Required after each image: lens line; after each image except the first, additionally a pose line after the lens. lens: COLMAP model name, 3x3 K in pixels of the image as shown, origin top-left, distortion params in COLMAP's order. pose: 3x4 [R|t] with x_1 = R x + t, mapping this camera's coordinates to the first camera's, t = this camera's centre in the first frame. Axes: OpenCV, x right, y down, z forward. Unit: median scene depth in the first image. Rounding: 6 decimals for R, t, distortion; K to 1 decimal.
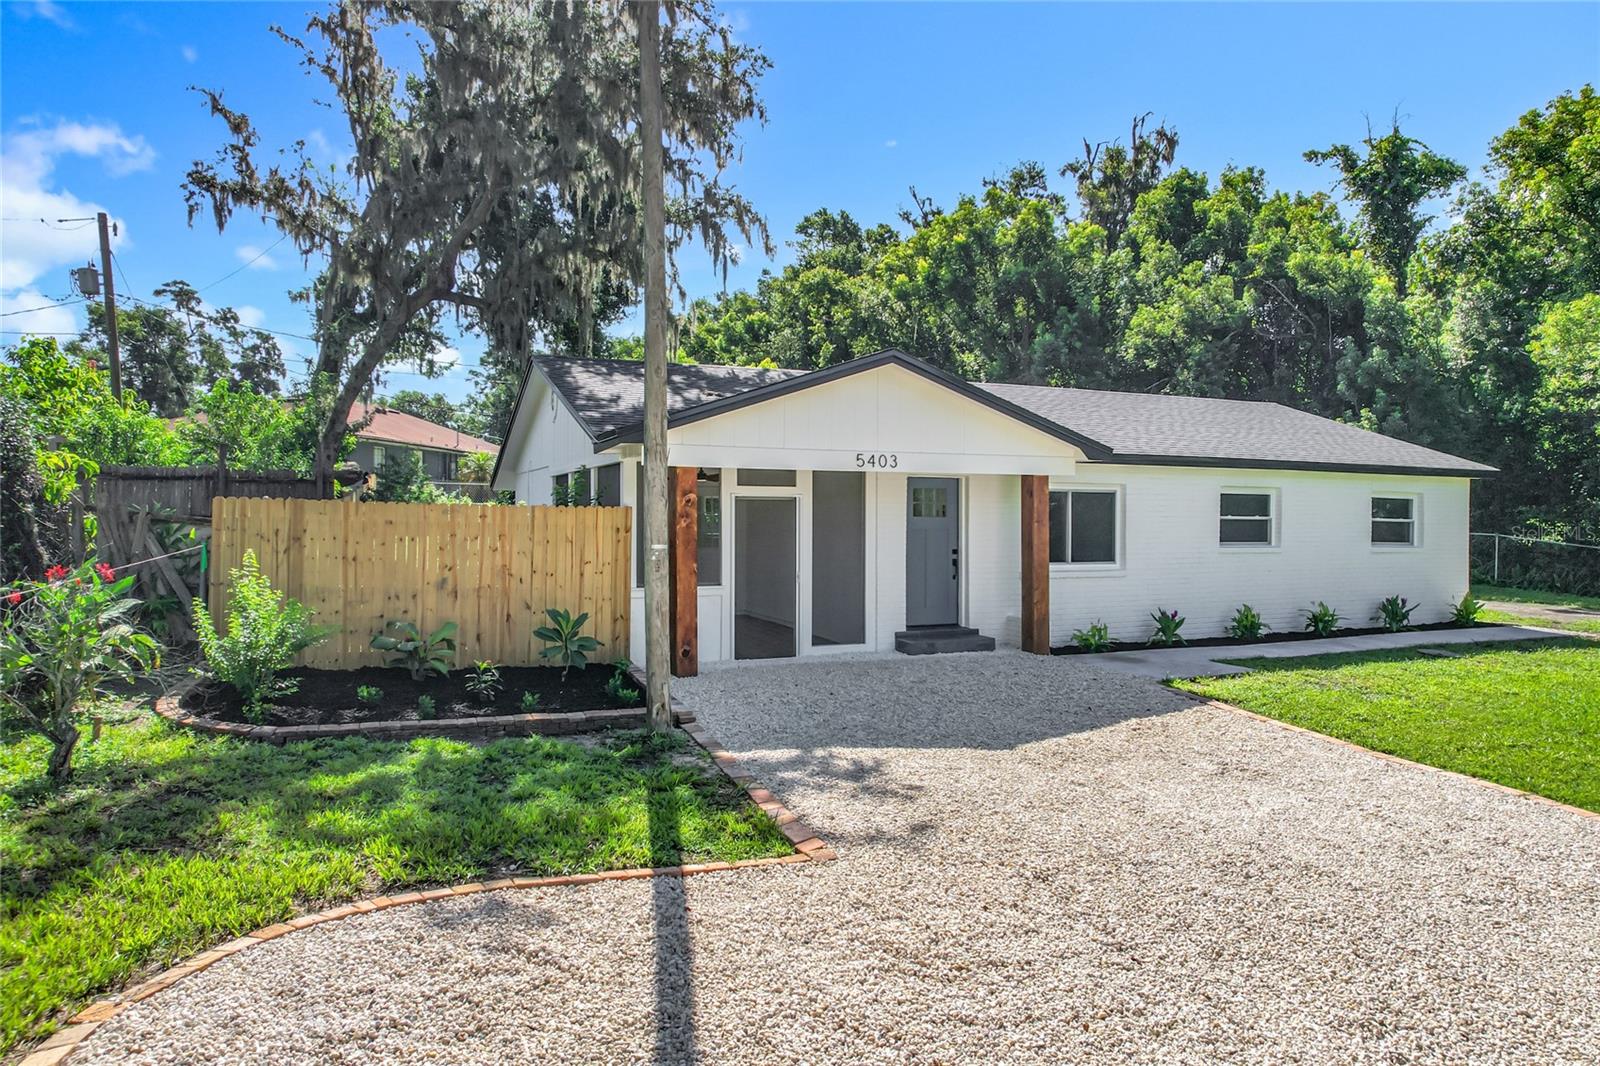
lens RADIAL K [[983.4, 0, 800.0], [0, 983.4, 533.0], [0, 0, 1]] dist [-0.053545, 0.066012]
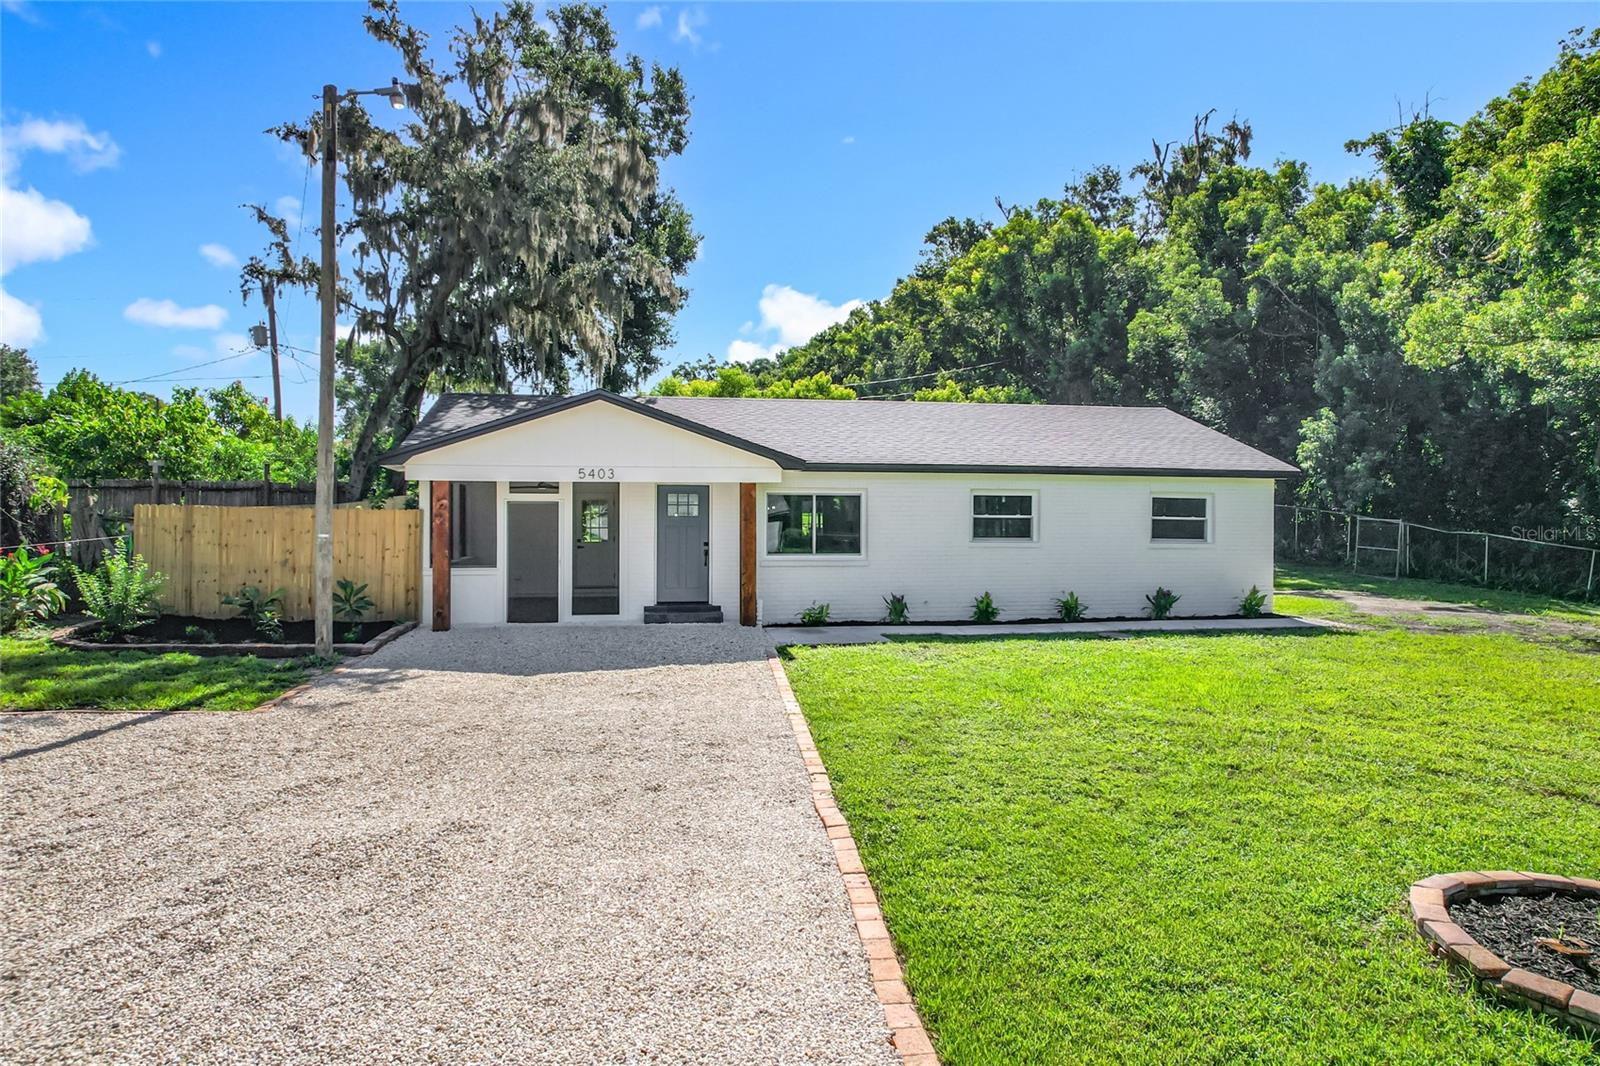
lens RADIAL K [[989.4, 0, 809.8], [0, 989.4, 531.3], [0, 0, 1]] dist [-0.070829, 0.082138]
pose [[0.974769, 0.000665, -0.223215, 0.494377], [-0.001295, 0.999996, -0.002677, 0.005227], [0.223213, 0.002899, 0.974765, -0.169445]]
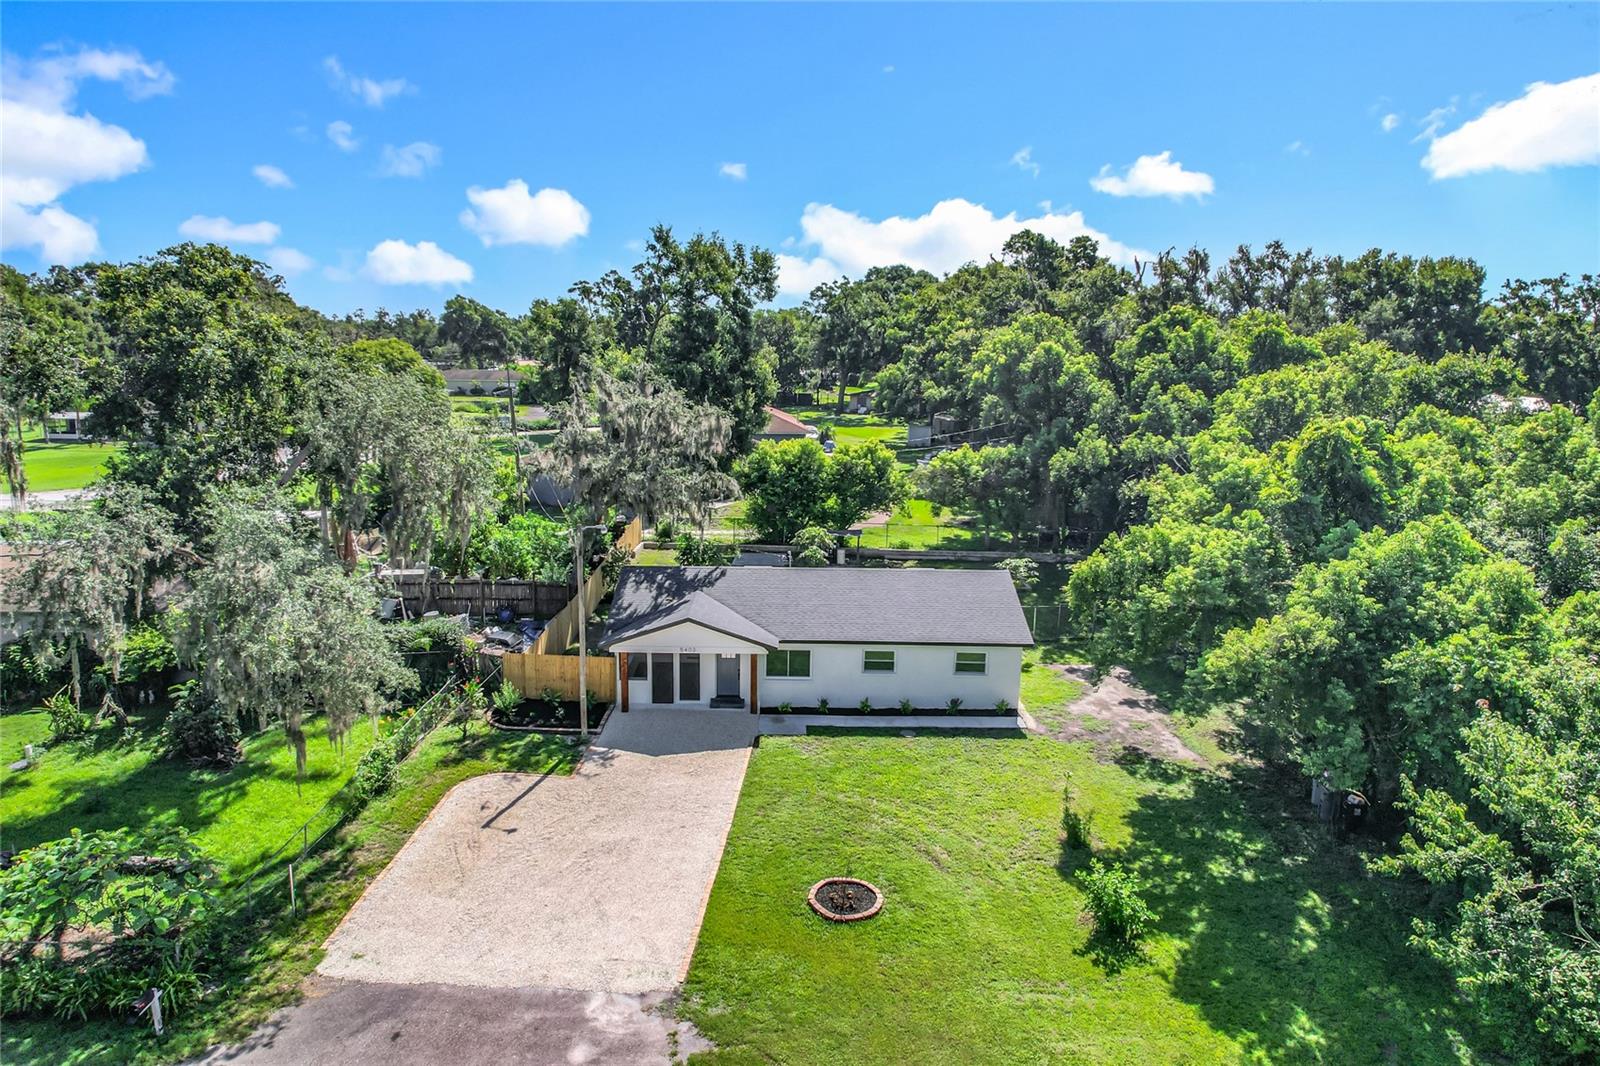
lens RADIAL K [[989.4, 0, 809.8], [0, 989.4, 531.3], [0, 0, 1]] dist [-0.070829, 0.082138]
pose [[0.925627, 0.080448, -0.369787, 1.164477], [-0.020342, 0.986308, 0.163654, -0.717932], [0.377890, -0.143961, 0.914590, -1.222292]]
